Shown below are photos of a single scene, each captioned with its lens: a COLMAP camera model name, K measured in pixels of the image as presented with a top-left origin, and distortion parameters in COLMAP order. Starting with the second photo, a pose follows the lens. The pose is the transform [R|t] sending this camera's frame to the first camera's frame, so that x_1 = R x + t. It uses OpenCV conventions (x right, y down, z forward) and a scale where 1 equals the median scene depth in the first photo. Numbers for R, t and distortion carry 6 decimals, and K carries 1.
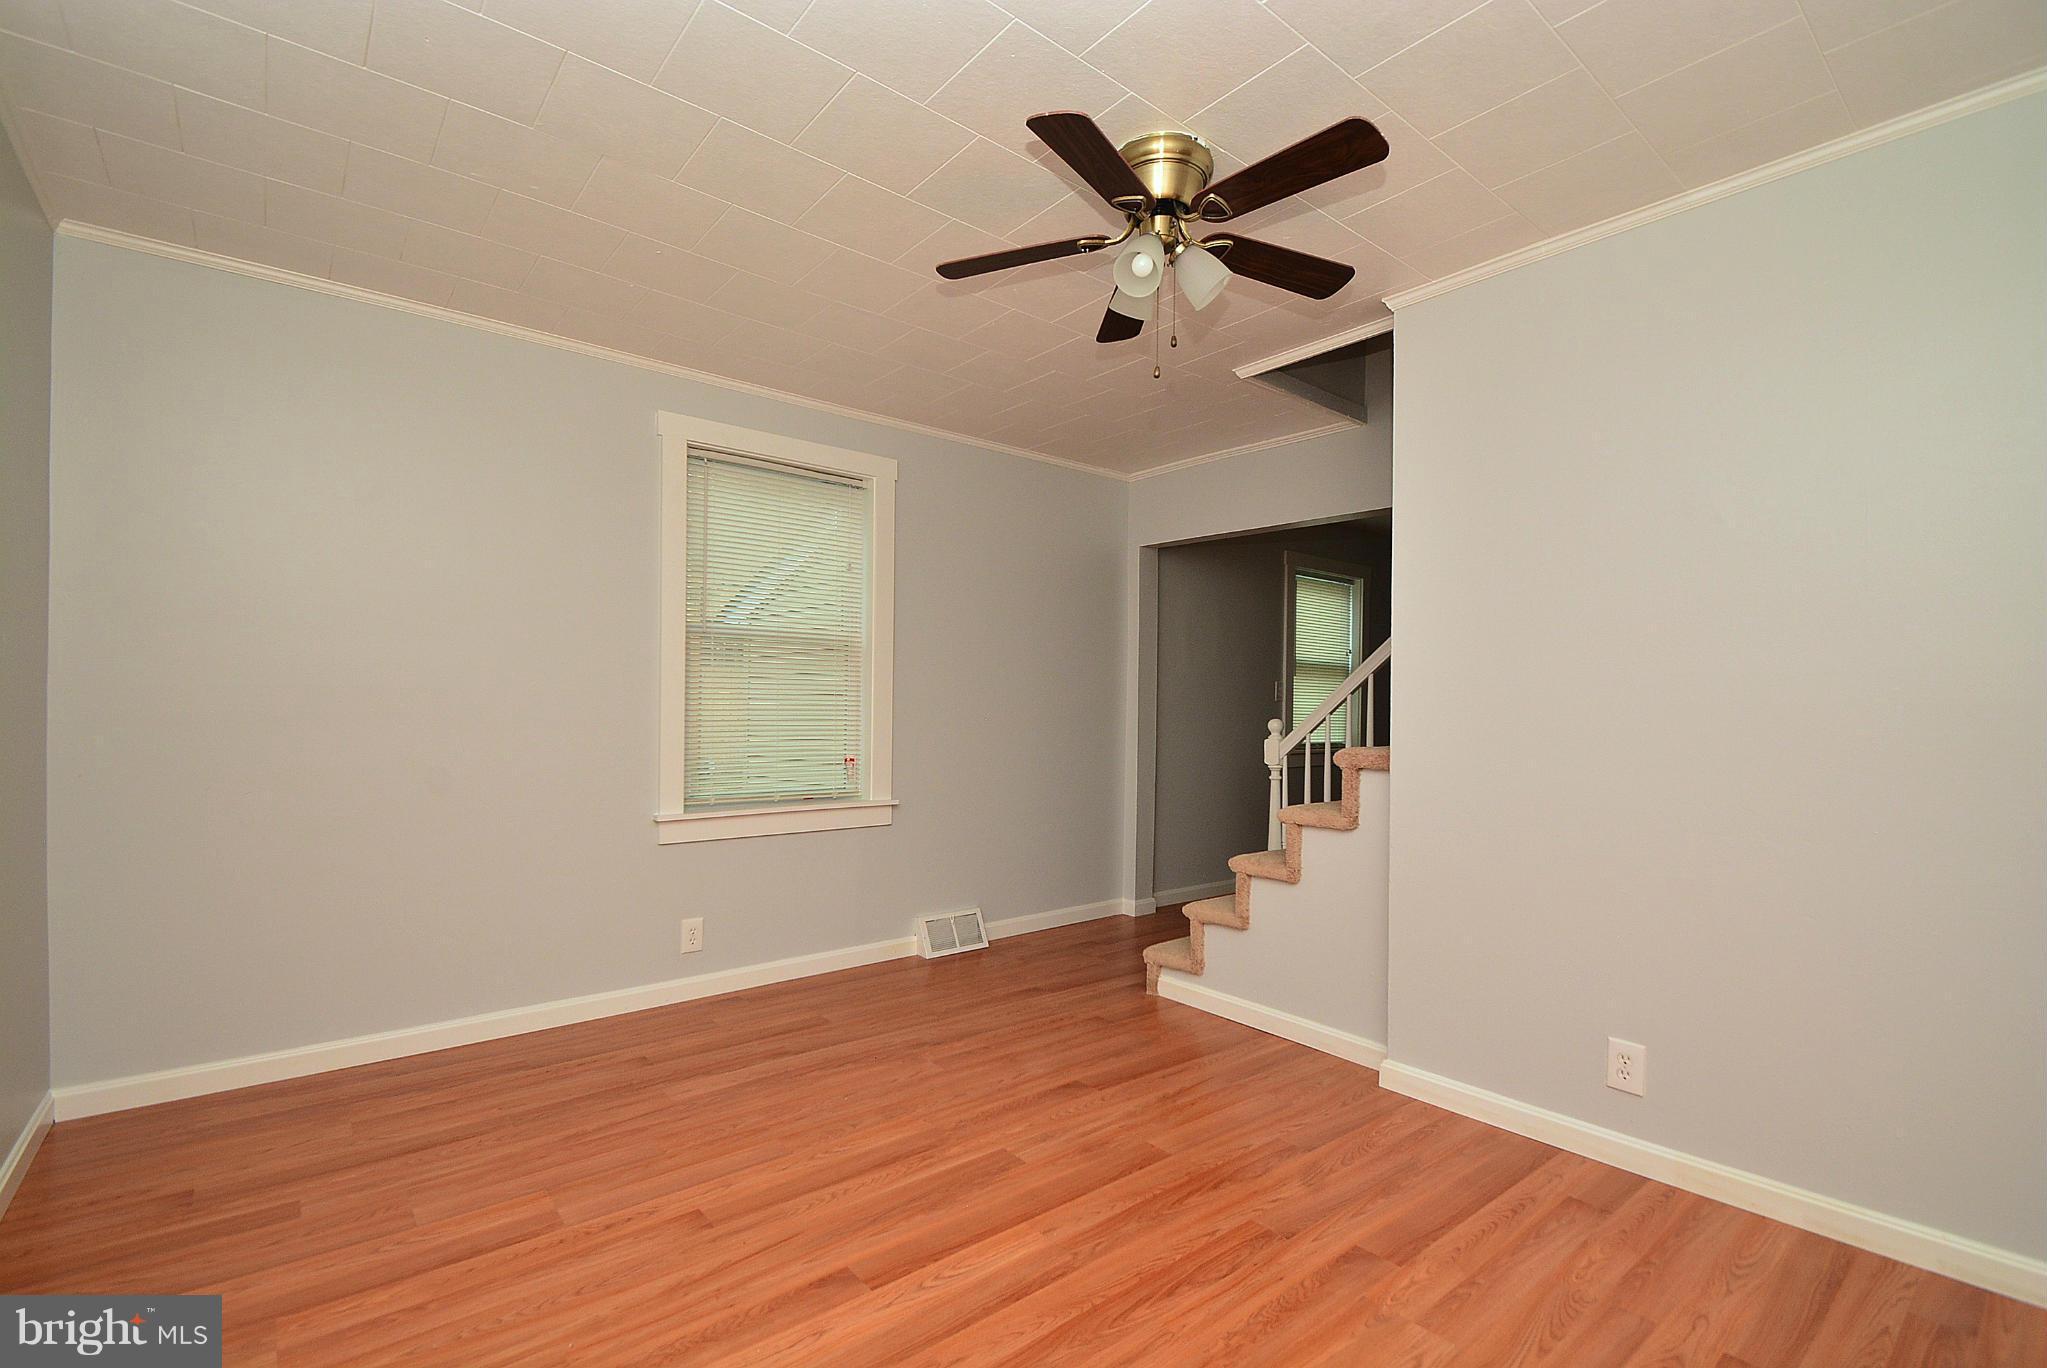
lens RADIAL K [[899.6, 0, 993.6], [0, 899.6, 717.9], [0, 0, 1]] dist [0.019712, -0.019686]
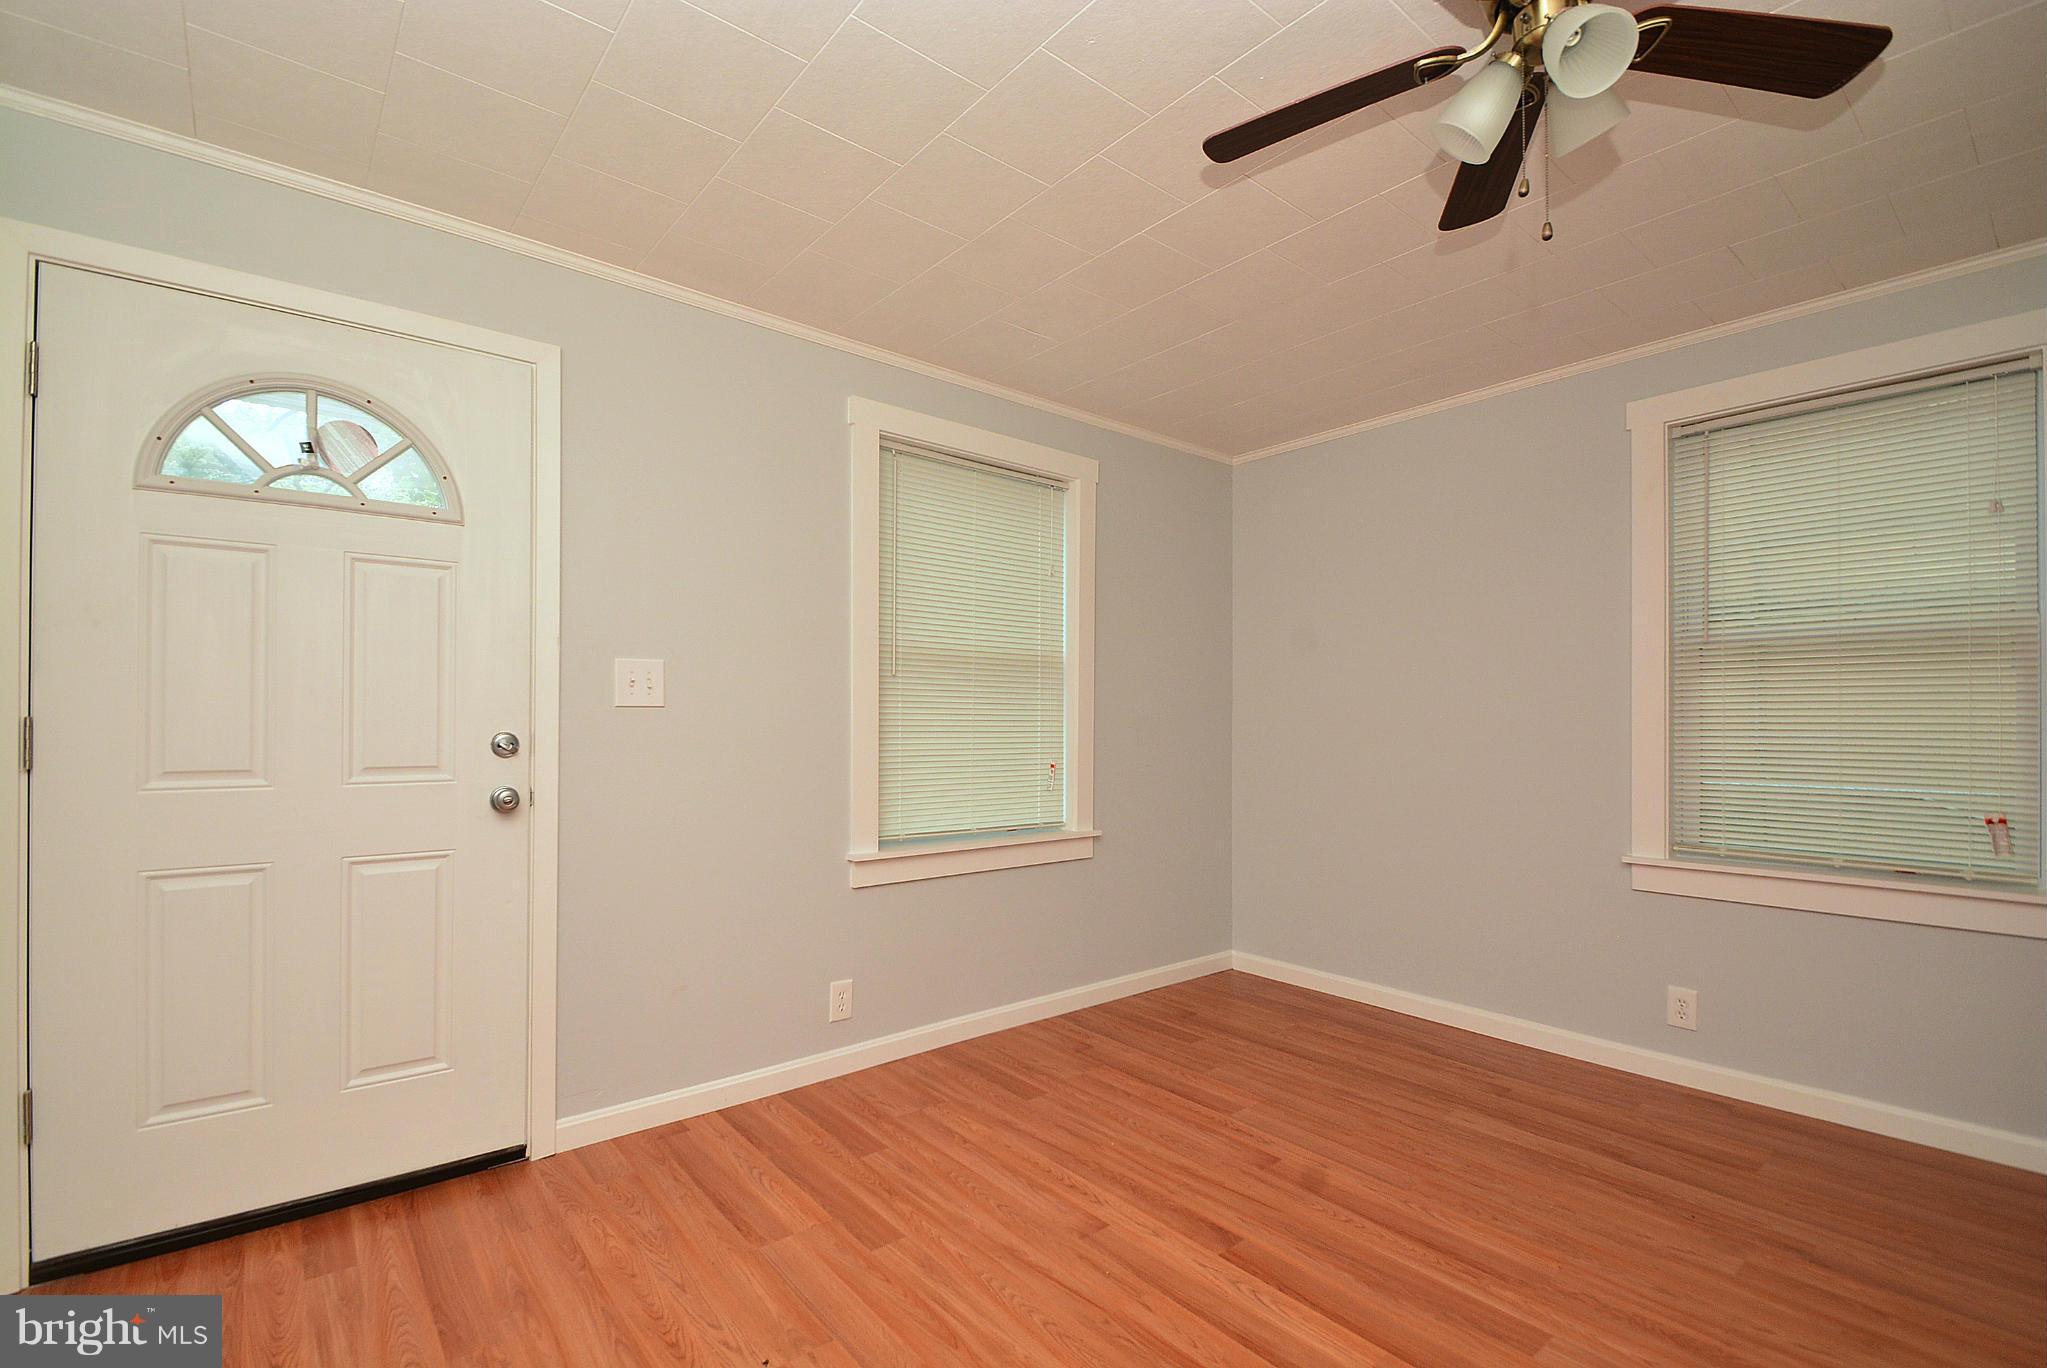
lens RADIAL K [[899.6, 0, 993.6], [0, 899.6, 717.9], [0, 0, 1]] dist [0.019712, -0.019686]
pose [[0.003957, -0.012017, -0.999920, 0.779350], [-0.014034, 0.999829, -0.012071, -0.012573], [0.999894, 0.014081, 0.003788, 0.554217]]
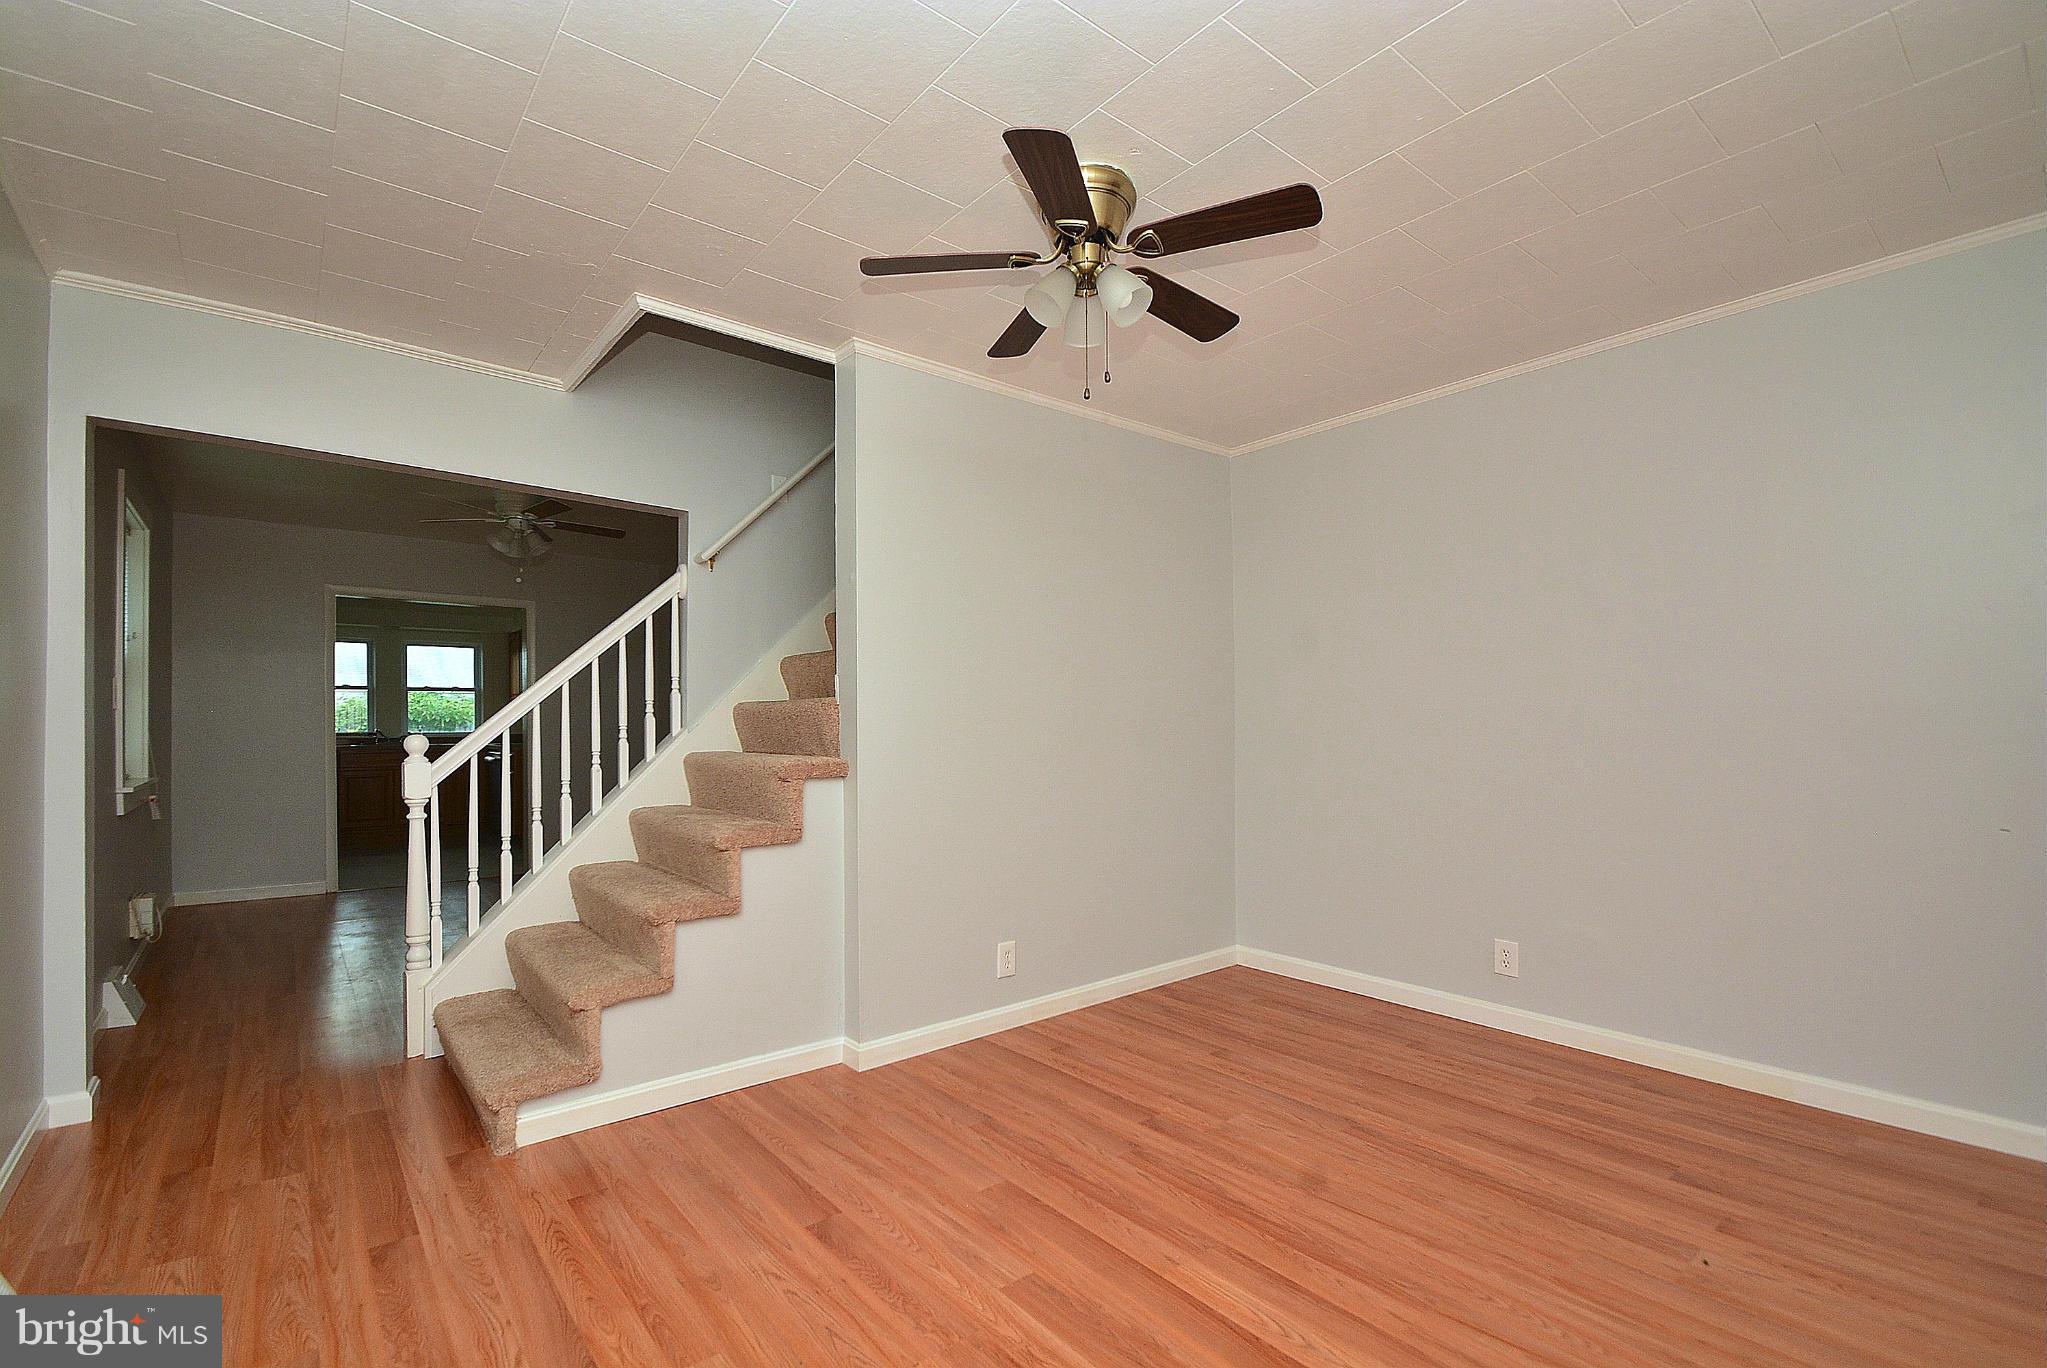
lens RADIAL K [[899.6, 0, 993.6], [0, 899.6, 717.9], [0, 0, 1]] dist [0.019712, -0.019686]
pose [[0.002568, -0.006950, 0.999973, -0.790588], [0.015527, 0.999856, 0.006909, -0.019964], [-0.999876, 0.015509, 0.002675, 1.033028]]
